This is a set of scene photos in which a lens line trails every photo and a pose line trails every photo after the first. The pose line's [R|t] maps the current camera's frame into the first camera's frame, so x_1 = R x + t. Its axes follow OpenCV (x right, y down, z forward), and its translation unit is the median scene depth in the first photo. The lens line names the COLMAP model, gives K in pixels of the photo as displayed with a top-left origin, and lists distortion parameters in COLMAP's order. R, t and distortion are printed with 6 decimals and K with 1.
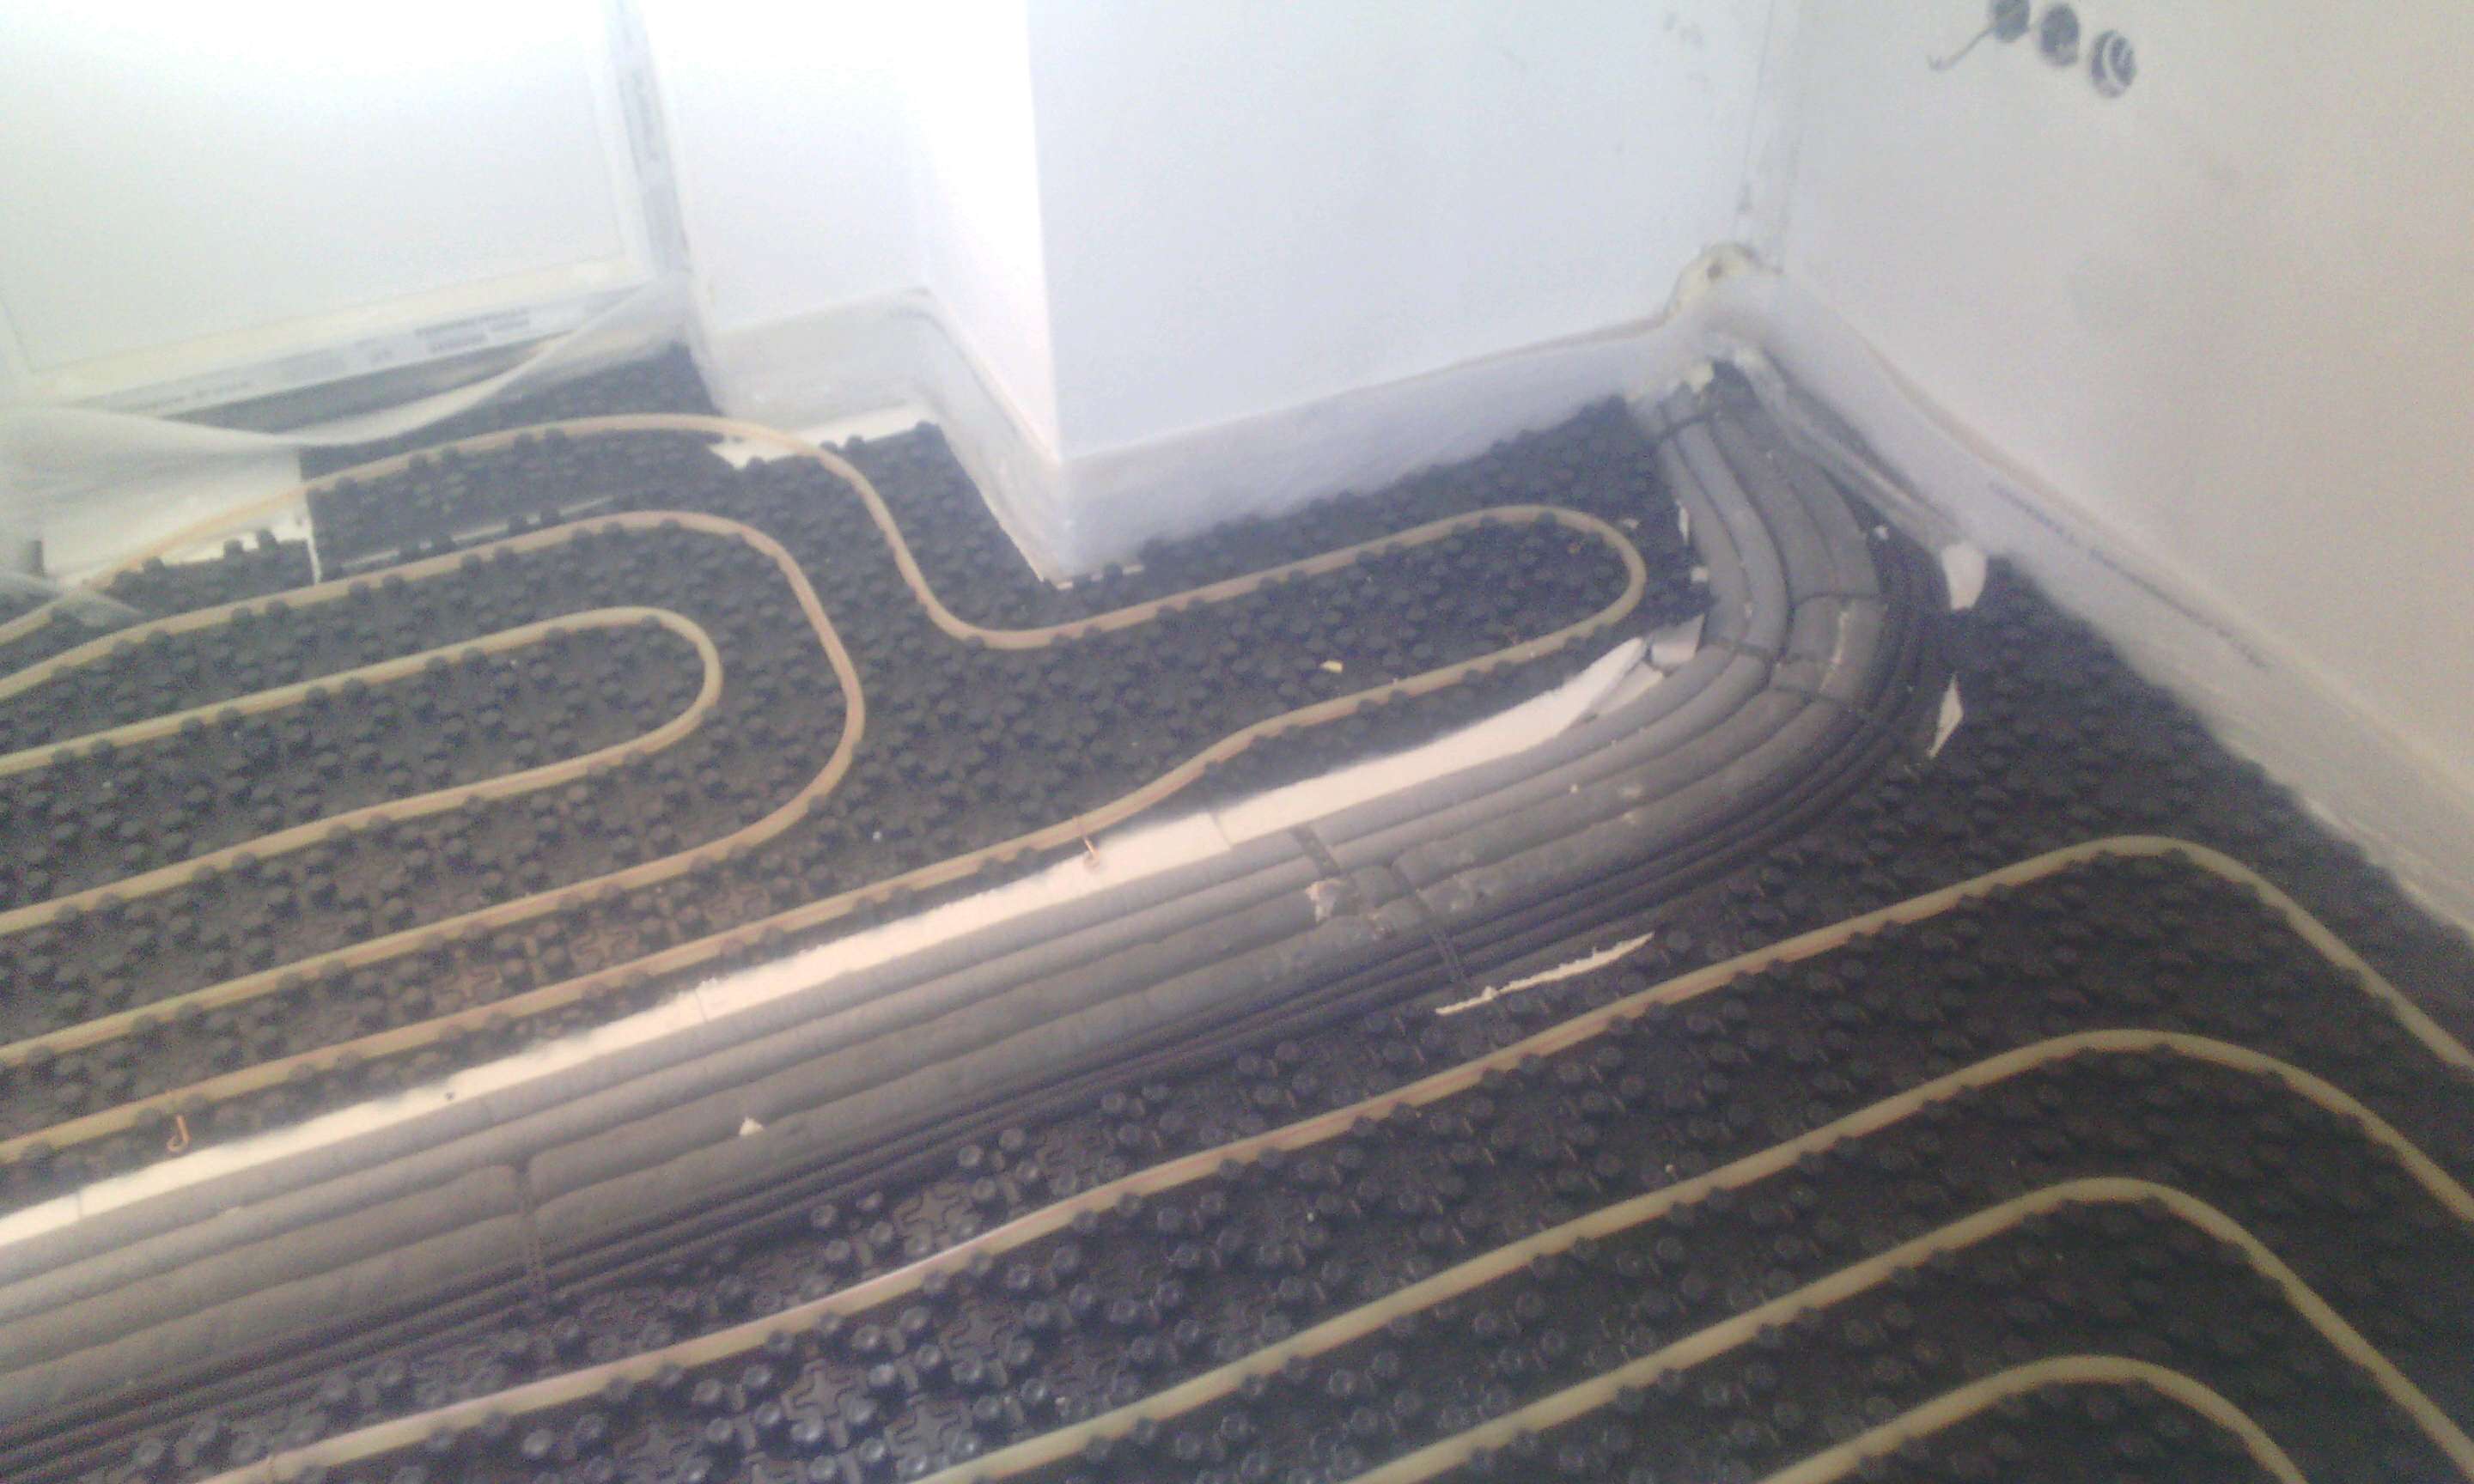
lens RADIAL K [[2220.8, 0, 1237.0], [0, 2220.8, 742.0], [0, 0, 1]] dist [0.065818, -0.165645]
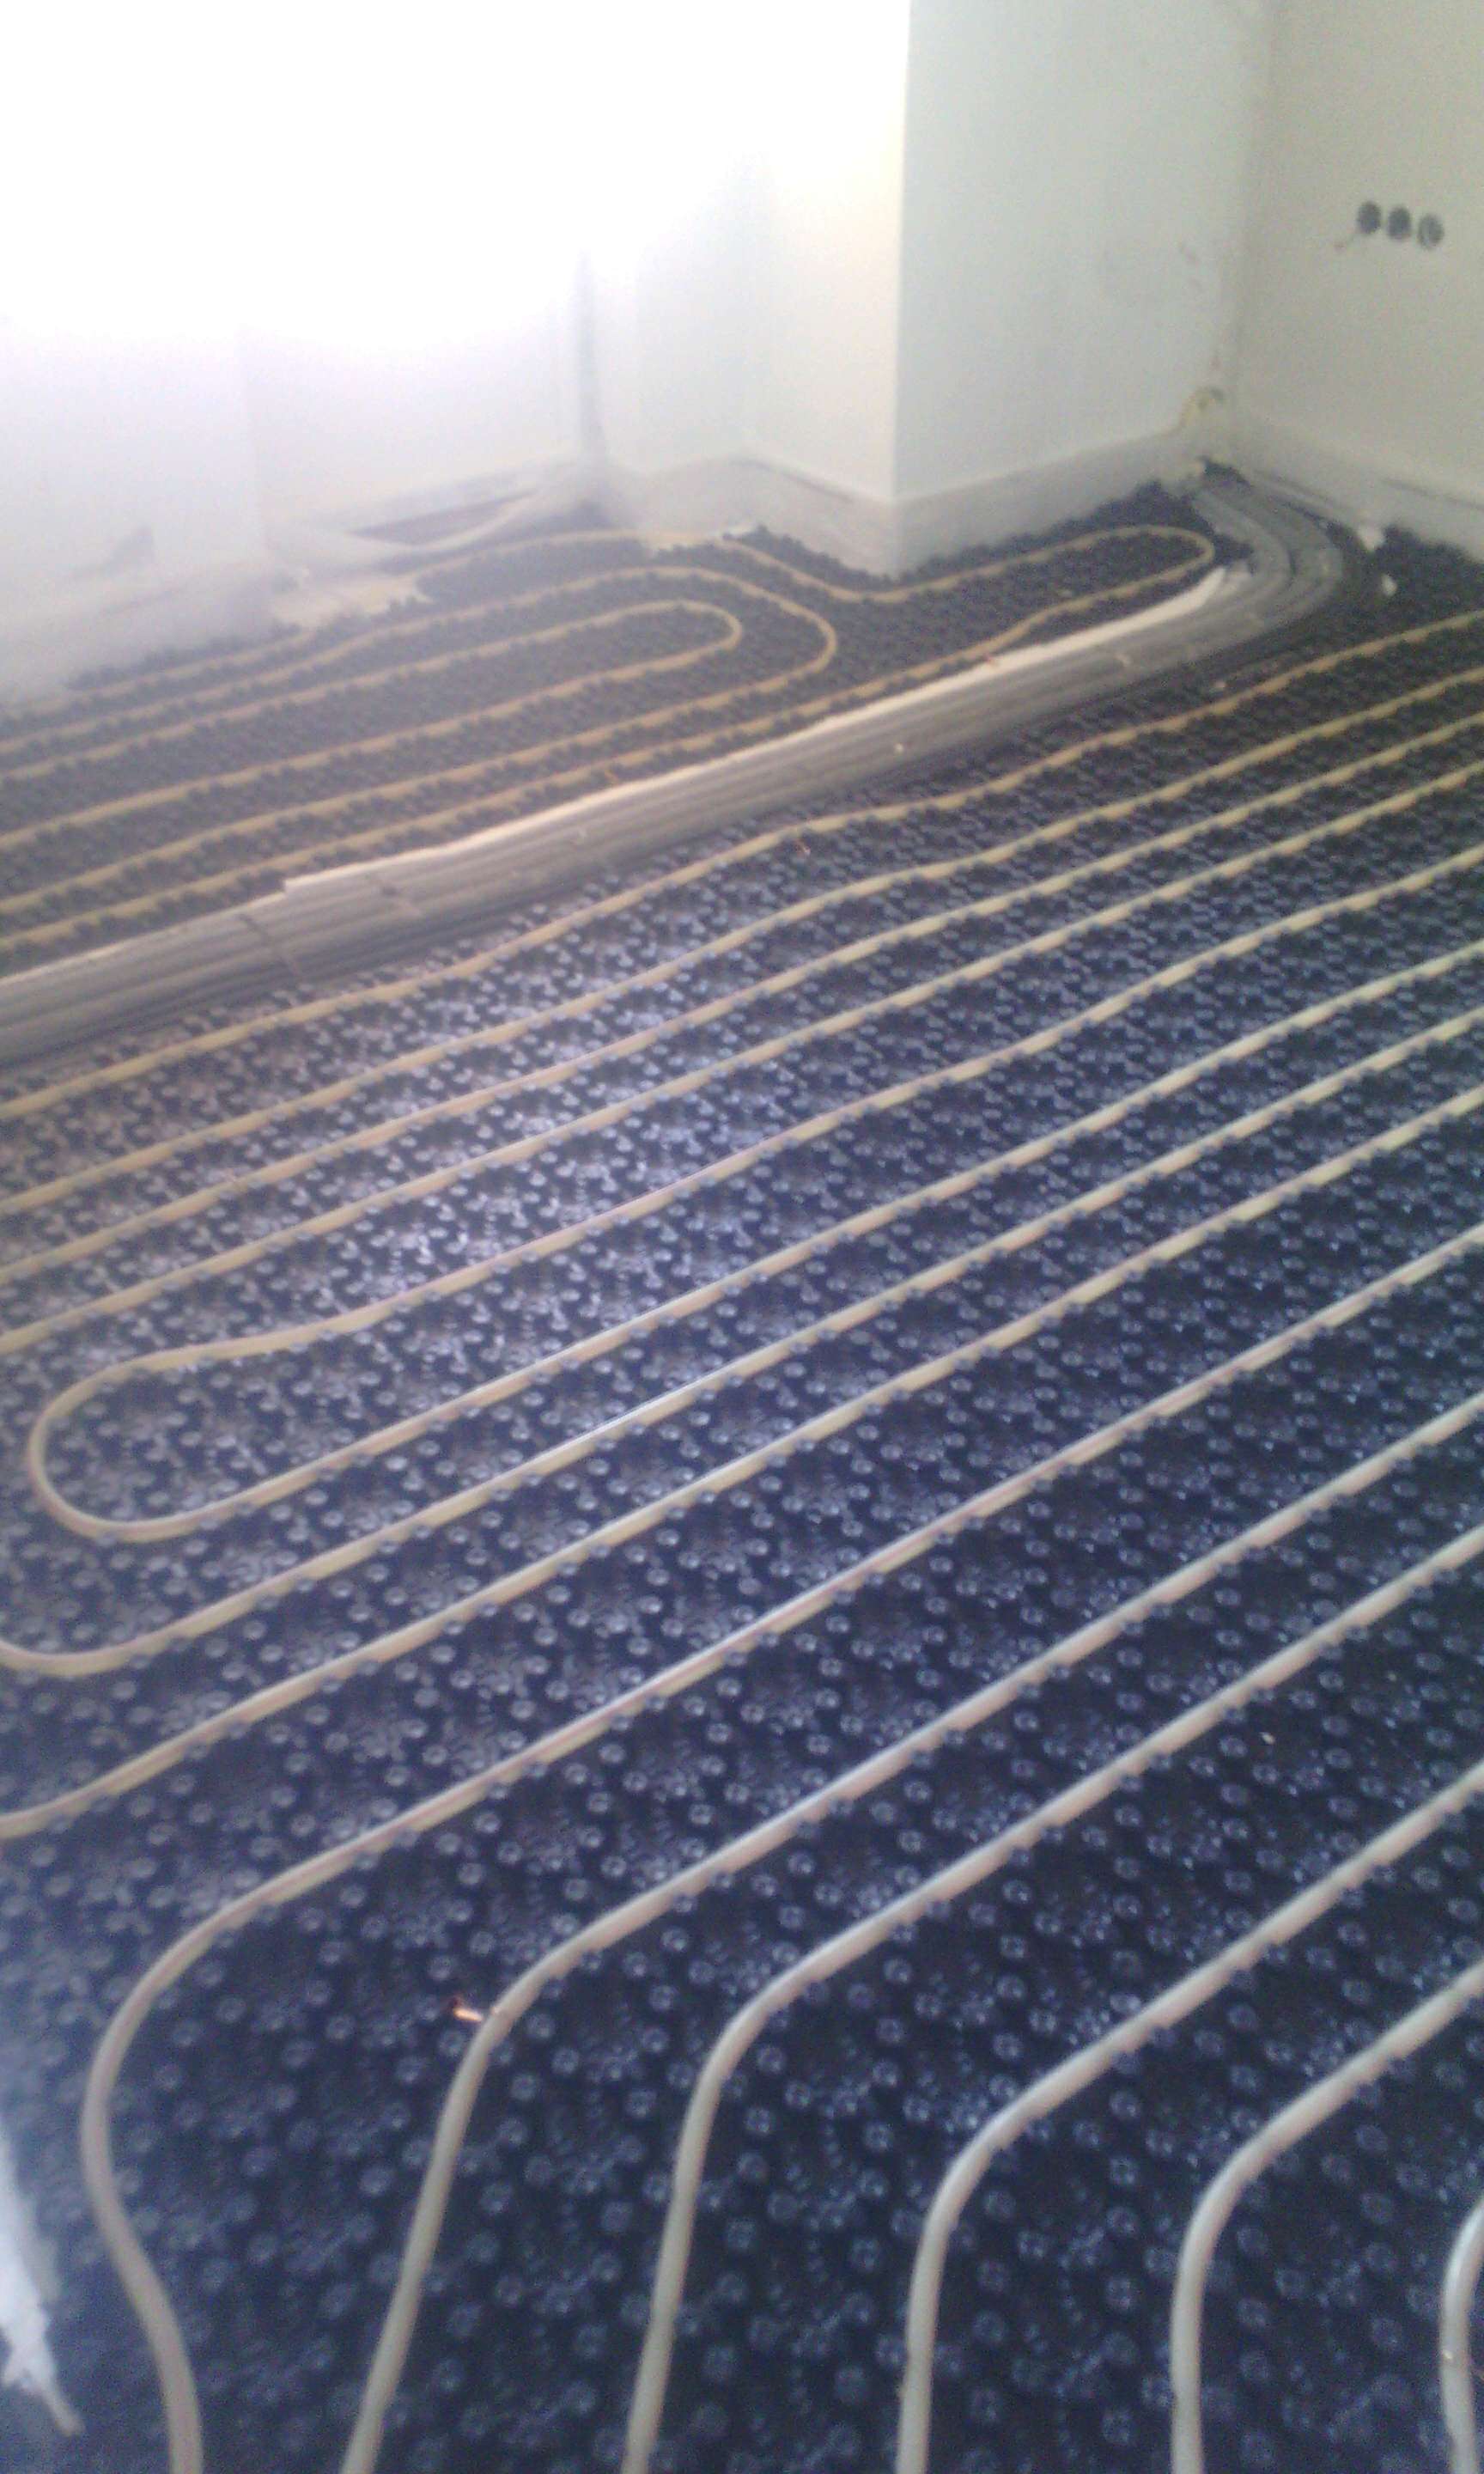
lens RADIAL K [[2220.8, 0, 789.9], [0, 2220.8, 1234.2], [0, 0, 1]] dist [0.065818, -0.165645]
pose [[0.973669, -0.121334, 0.192996, -0.585531], [0.131935, 0.990325, -0.043014, 0.526939], [-0.185910, 0.067345, 0.980256, -0.697019]]
